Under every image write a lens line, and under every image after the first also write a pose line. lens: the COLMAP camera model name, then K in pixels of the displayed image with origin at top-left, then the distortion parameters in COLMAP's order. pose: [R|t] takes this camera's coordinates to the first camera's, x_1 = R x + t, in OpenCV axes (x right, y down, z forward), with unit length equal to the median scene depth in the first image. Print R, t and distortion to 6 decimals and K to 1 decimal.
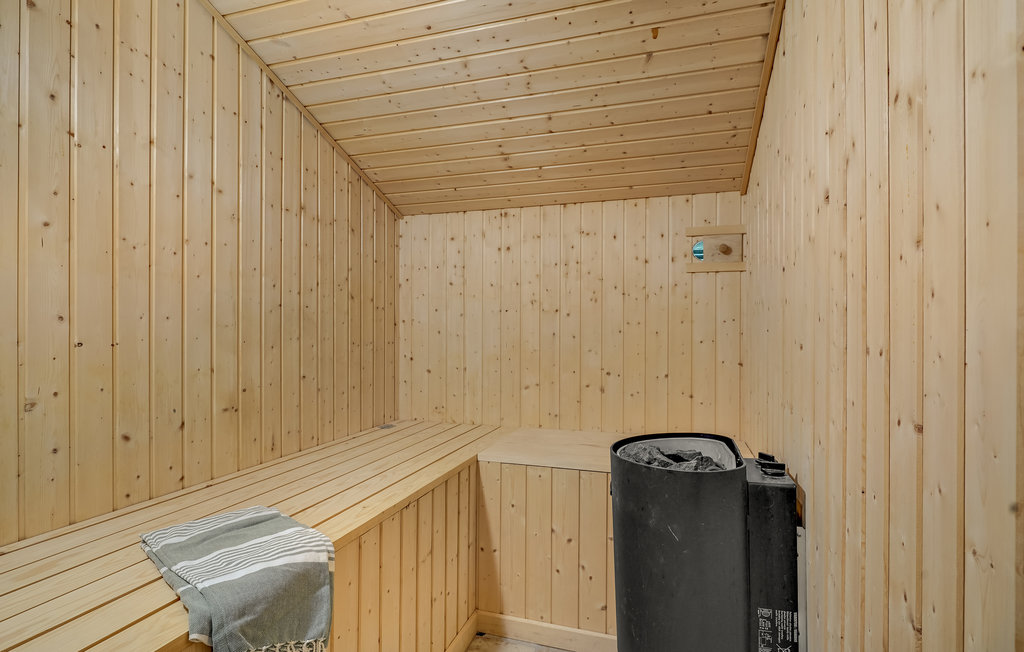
lens RADIAL K [[499.2, 0, 511.9], [0, 499.2, 328.6], [0, 0, 1]] dist [-0.012878, 0.000089]
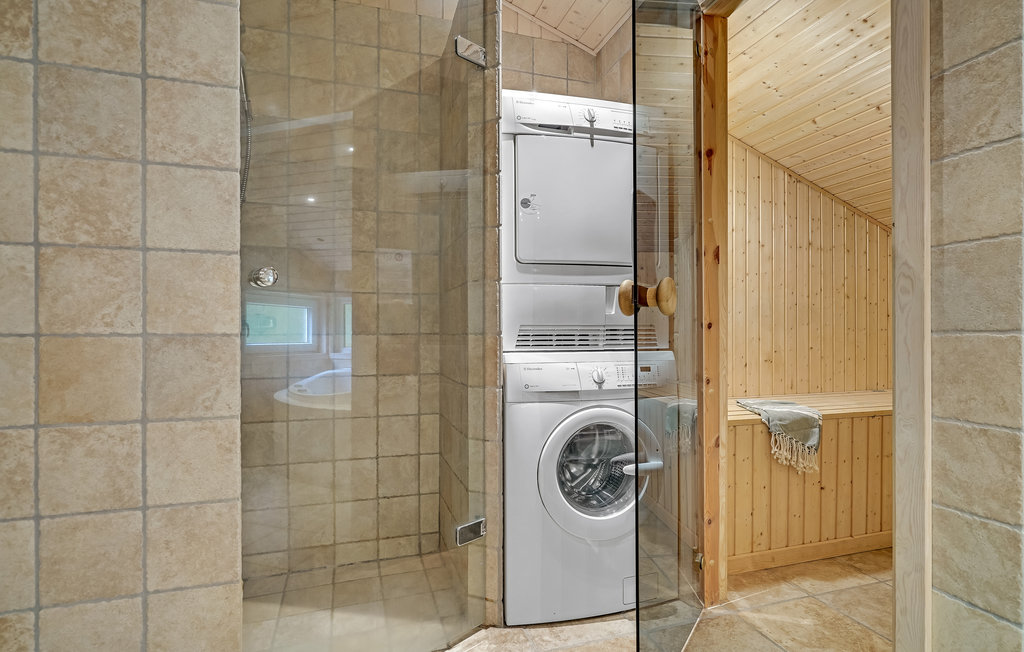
lens RADIAL K [[499.2, 0, 508.4], [0, 499.2, 332.6], [0, 0, 1]] dist [-0.012878, 0.000089]
pose [[0.572481, -0.001998, -0.819916, 0.367457], [-0.000483, 0.999996, -0.002774, 0.055654], [0.819918, 0.001984, 0.572477, -0.786694]]
